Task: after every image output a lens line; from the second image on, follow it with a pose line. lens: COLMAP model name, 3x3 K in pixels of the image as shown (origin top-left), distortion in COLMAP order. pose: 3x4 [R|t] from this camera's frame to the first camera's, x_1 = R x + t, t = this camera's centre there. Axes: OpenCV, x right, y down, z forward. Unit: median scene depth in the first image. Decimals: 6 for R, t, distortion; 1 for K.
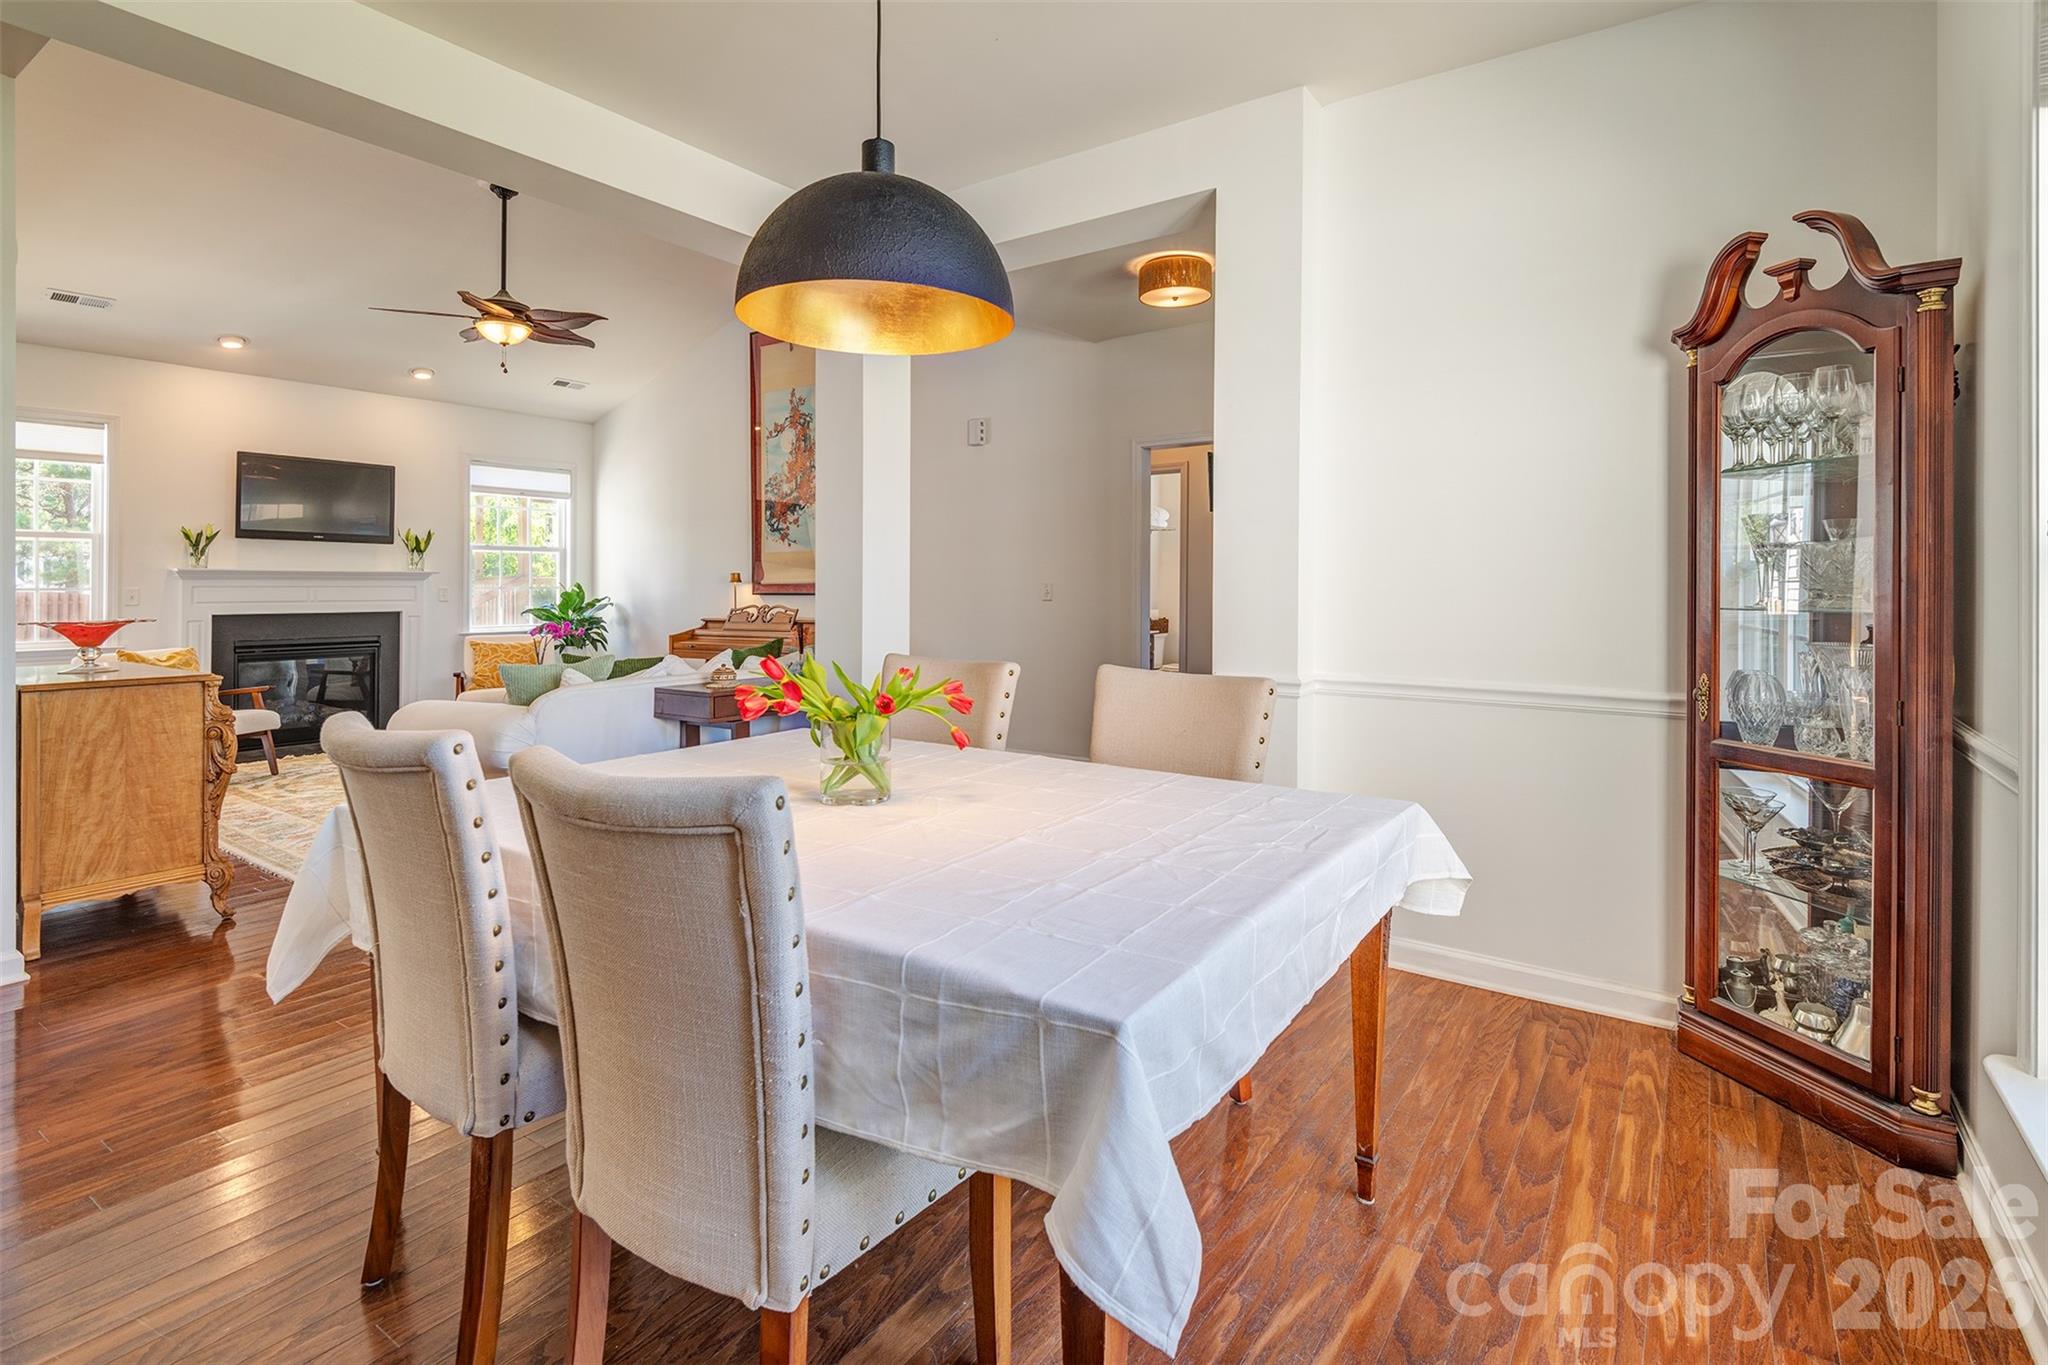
lens RADIAL K [[991.1, 0, 1068.9], [0, 991.1, 581.9], [0, 0, 1]] dist [0.031283, -0.024880]
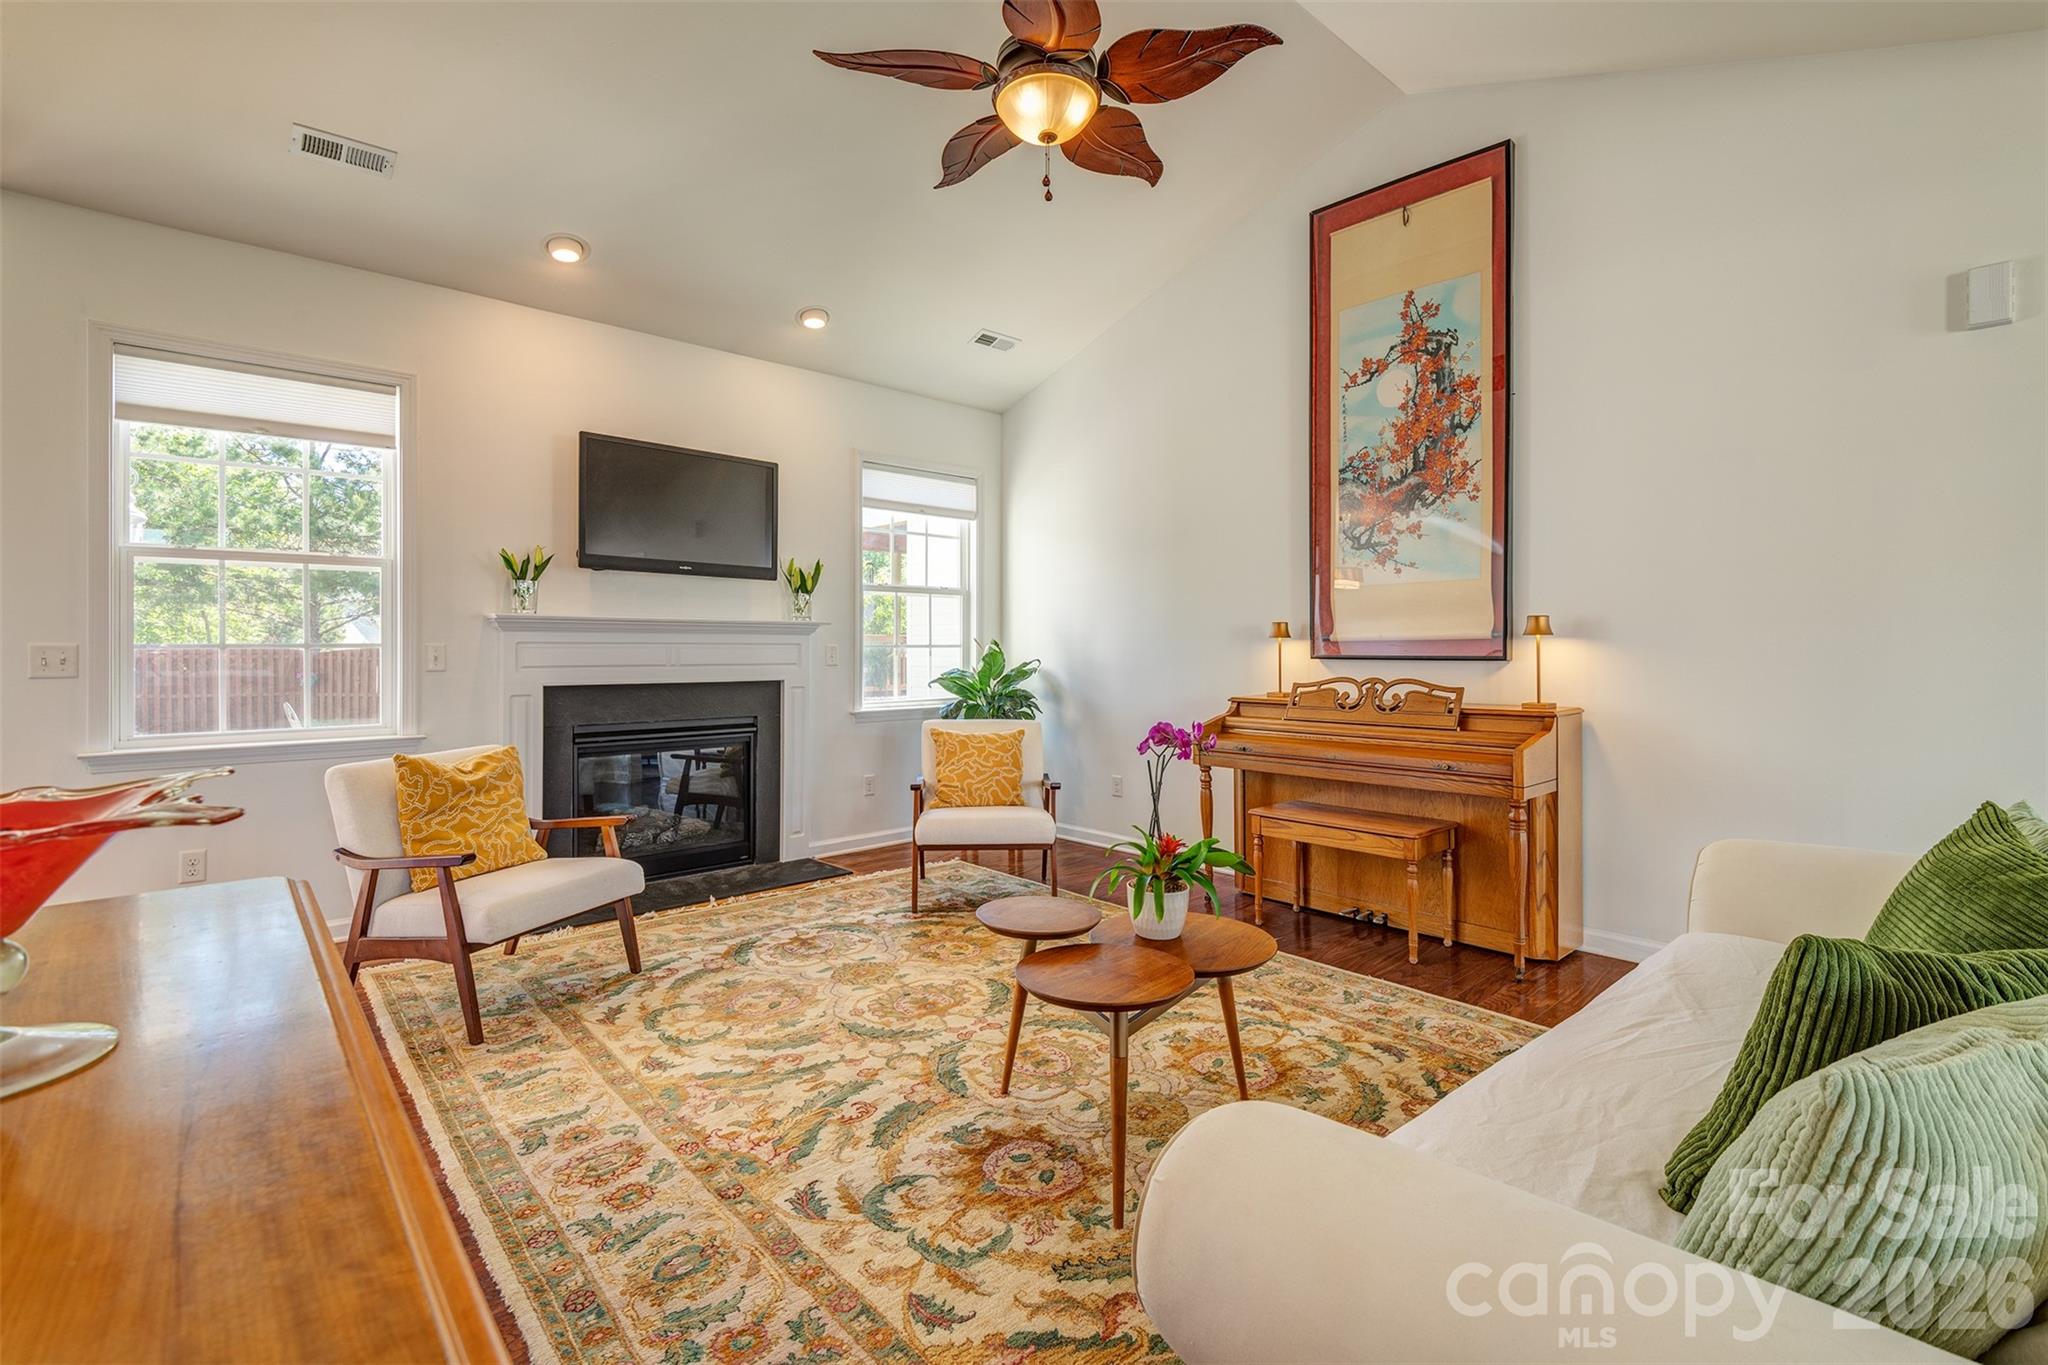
lens RADIAL K [[961.1, 0, 1022.6], [0, 961.1, 654.9], [0, 0, 1]] dist [0.021249, -0.000283]
pose [[0.966879, 0.005414, -0.255178, -0.345347], [-0.001628, 0.999886, 0.015044, 0.002446], [0.255231, -0.014130, 0.966777, 0.412157]]
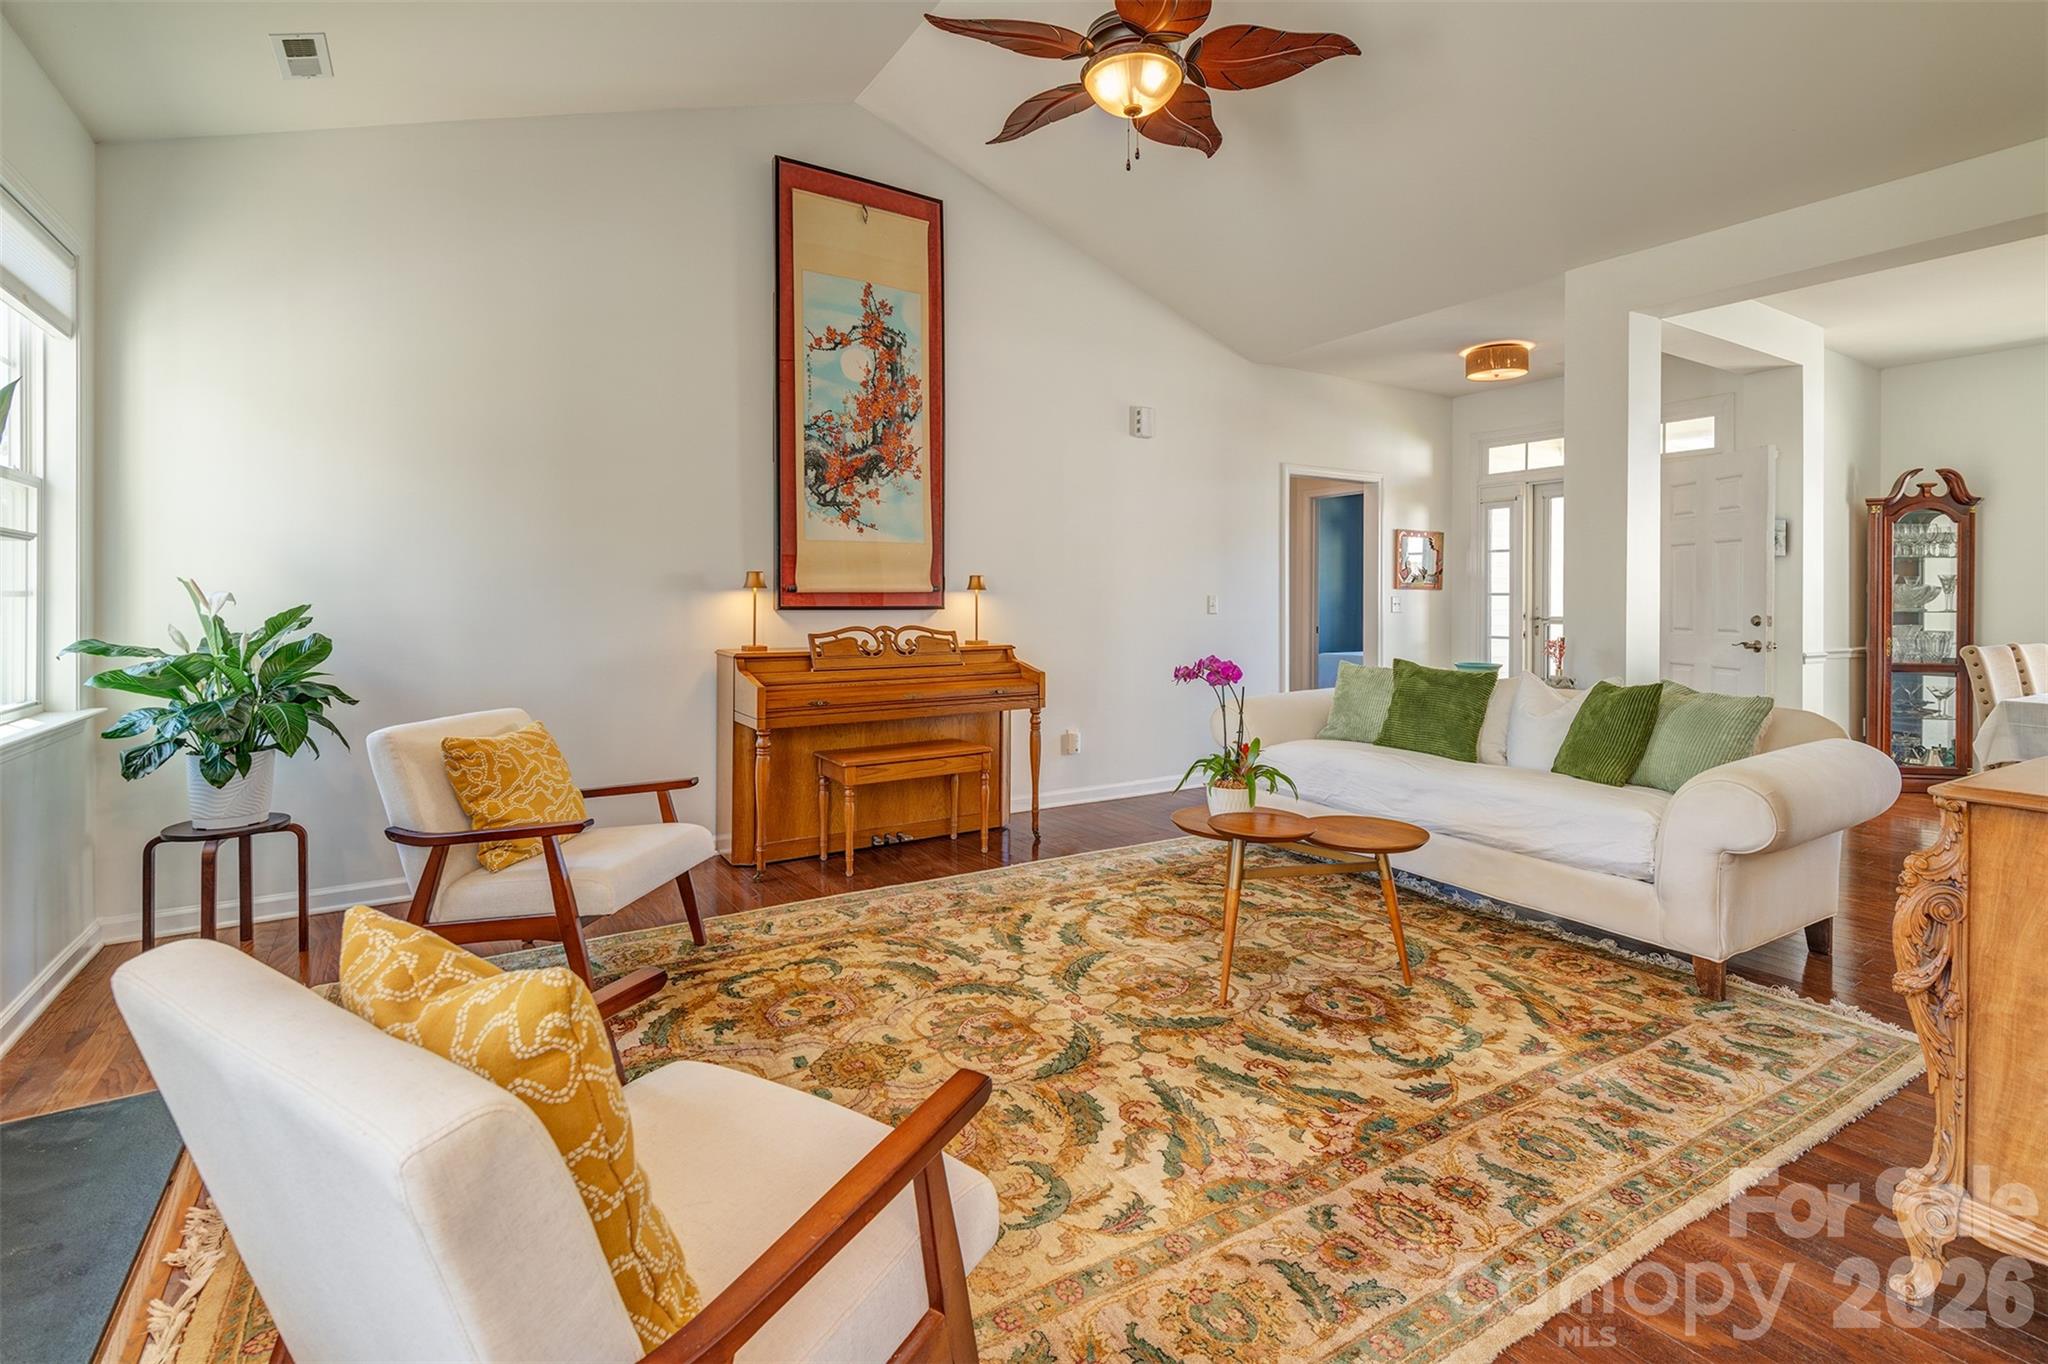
lens RADIAL K [[954.1, 0, 1062.1], [0, 954.1, 609.5], [0, 0, 1]] dist [0.038365, -0.026306]
pose [[0.392023, -0.004514, 0.919944, -0.784748], [-0.008425, 0.999928, 0.008497, 0.006670], [-0.919917, -0.011081, 0.391957, 0.640598]]
